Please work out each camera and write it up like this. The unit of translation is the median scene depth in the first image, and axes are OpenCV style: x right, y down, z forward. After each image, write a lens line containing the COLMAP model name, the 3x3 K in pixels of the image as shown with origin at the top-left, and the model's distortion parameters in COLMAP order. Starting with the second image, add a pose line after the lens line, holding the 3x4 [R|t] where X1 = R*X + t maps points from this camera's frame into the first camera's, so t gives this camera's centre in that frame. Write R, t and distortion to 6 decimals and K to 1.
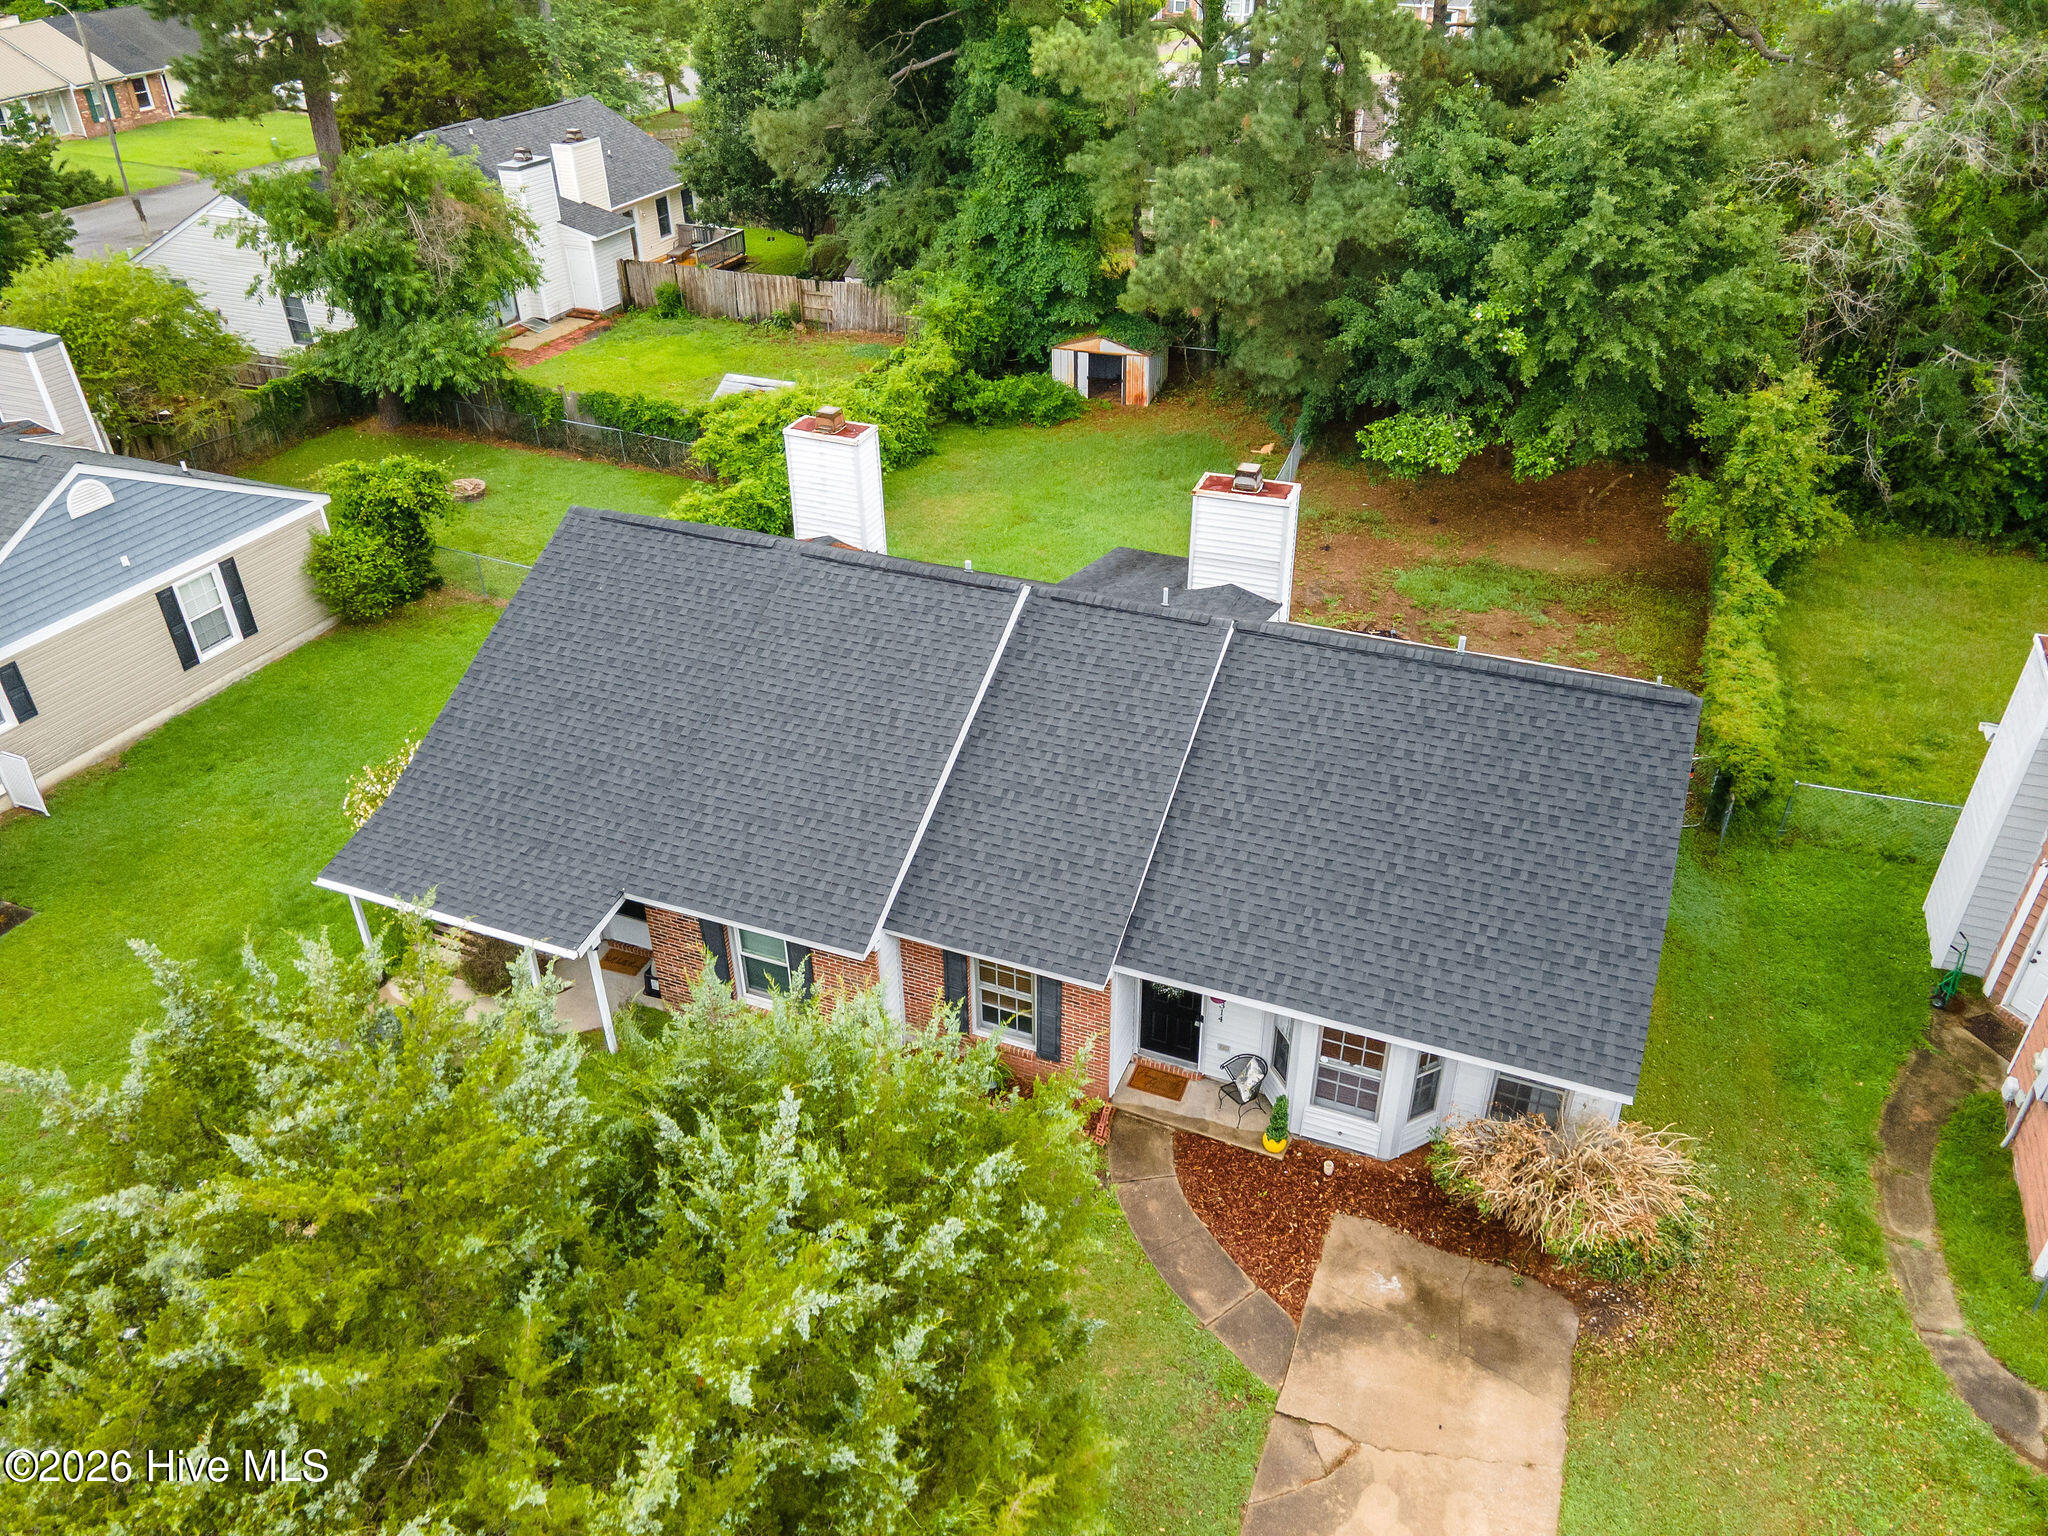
lens RADIAL K [[1491.1, 0, 1027.5], [0, 1491.1, 774.4], [0, 0, 1]] dist [0.039654, 0.007331]
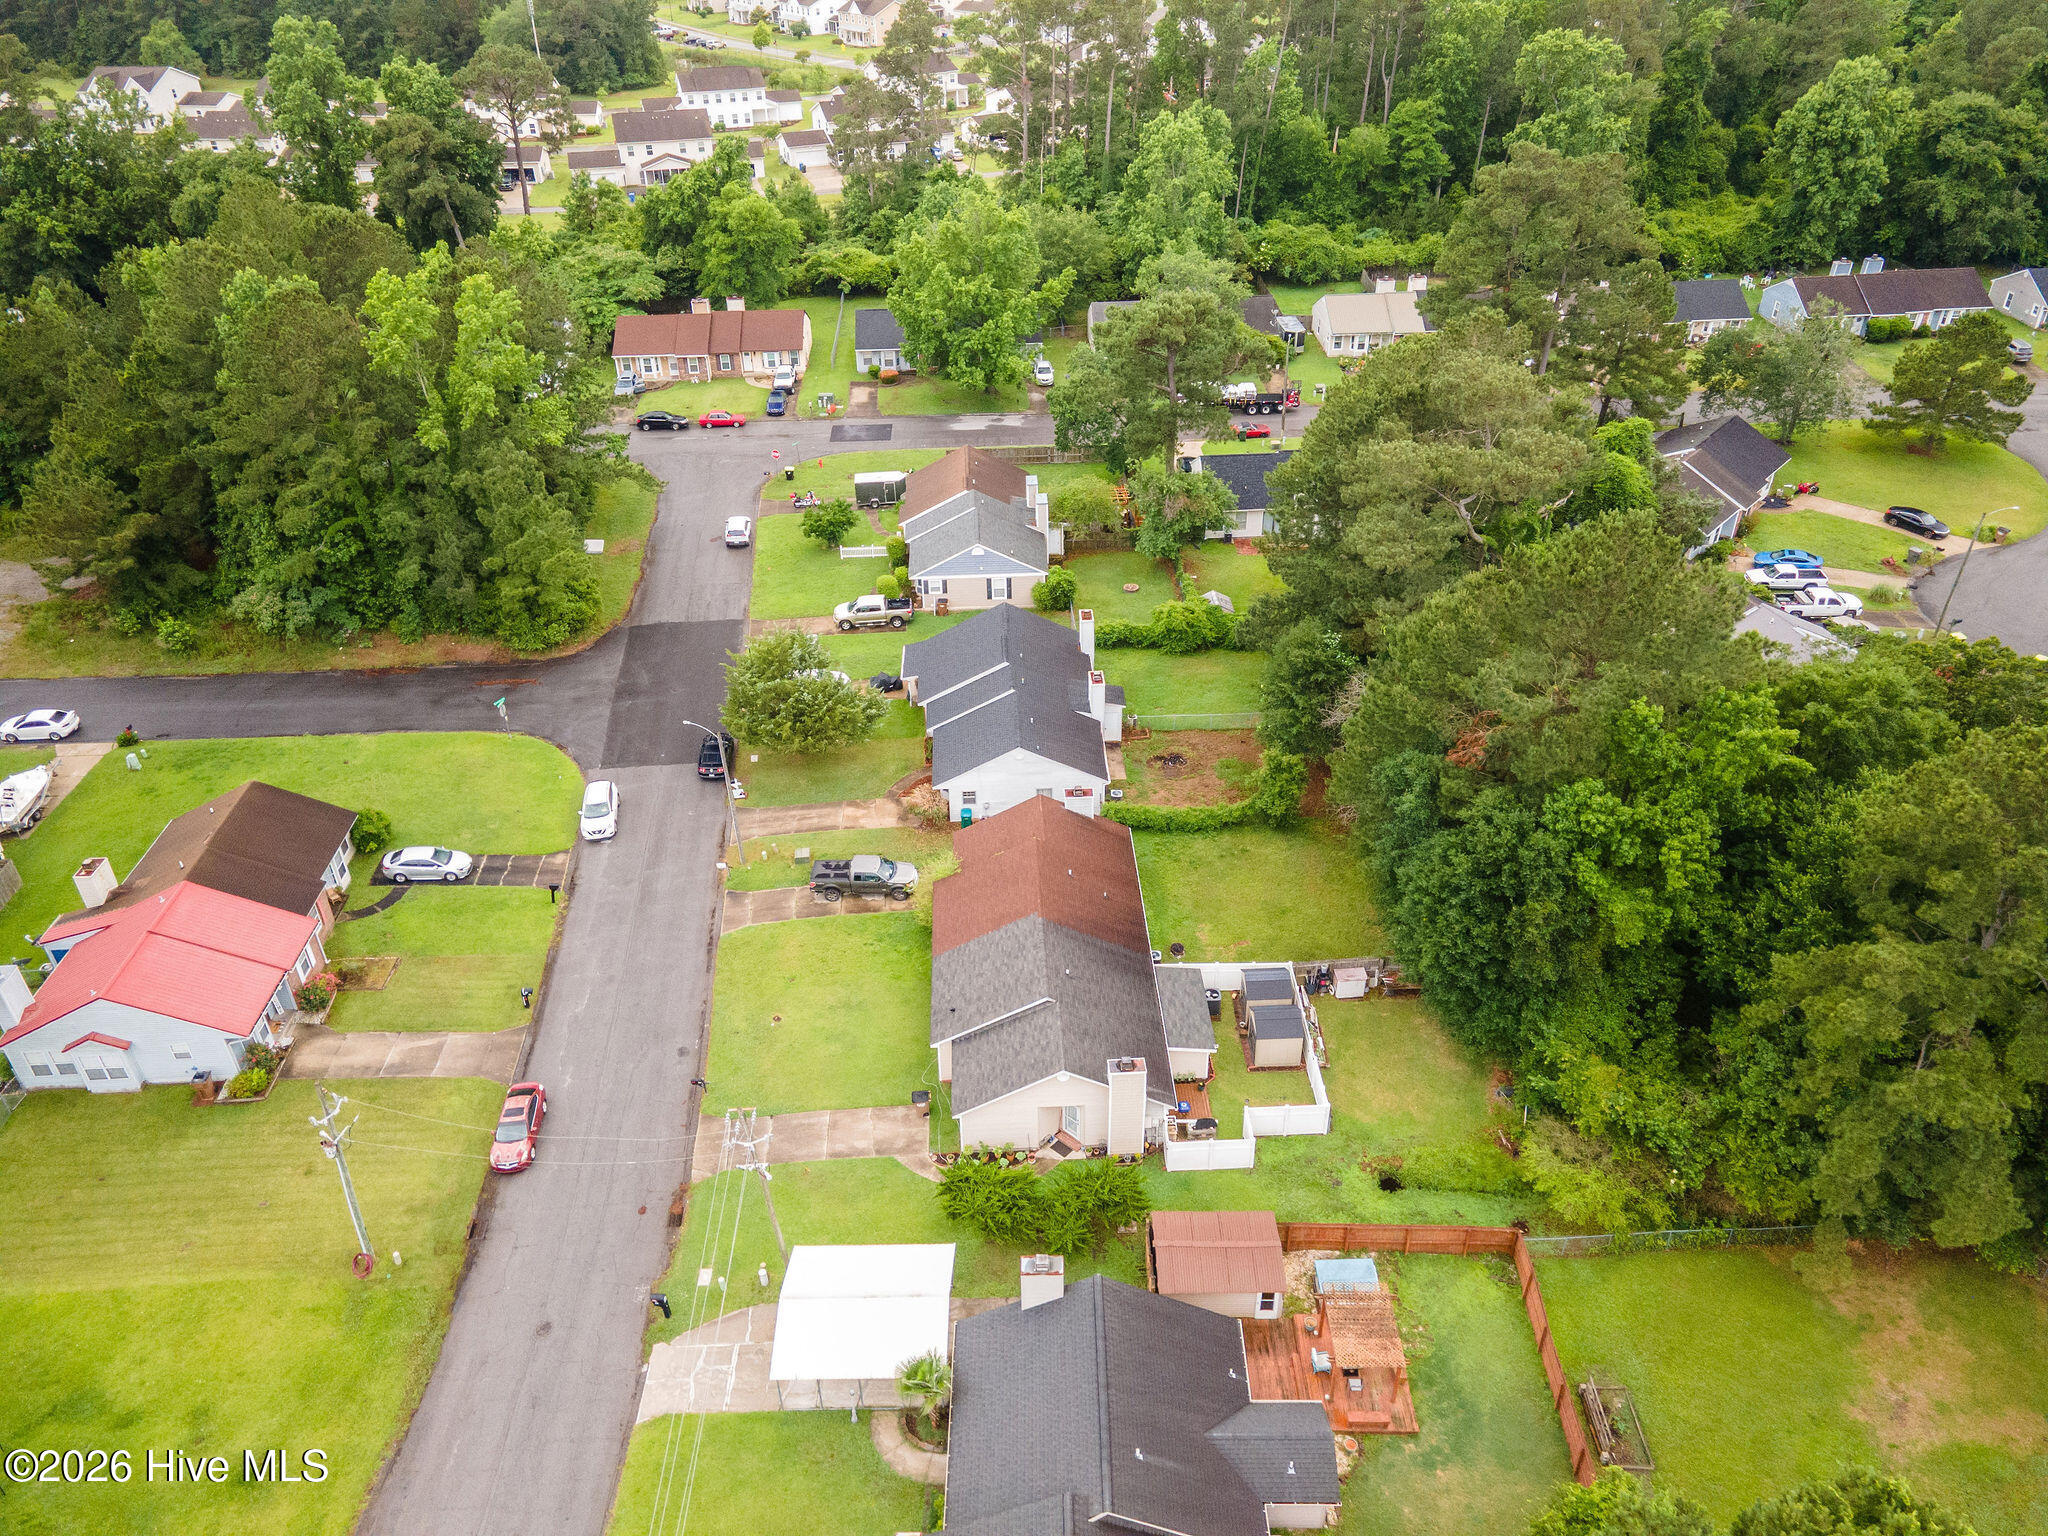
lens RADIAL K [[1509.3, 0, 1030.2], [0, 1509.3, 772.5], [0, 0, 1]] dist [0.033566, 0.056424]
pose [[0.420746, 0.504368, -0.754046, 3.469270], [-0.487488, 0.826694, 0.280949, -1.126938], [0.765067, 0.249380, 0.593702, -1.406851]]
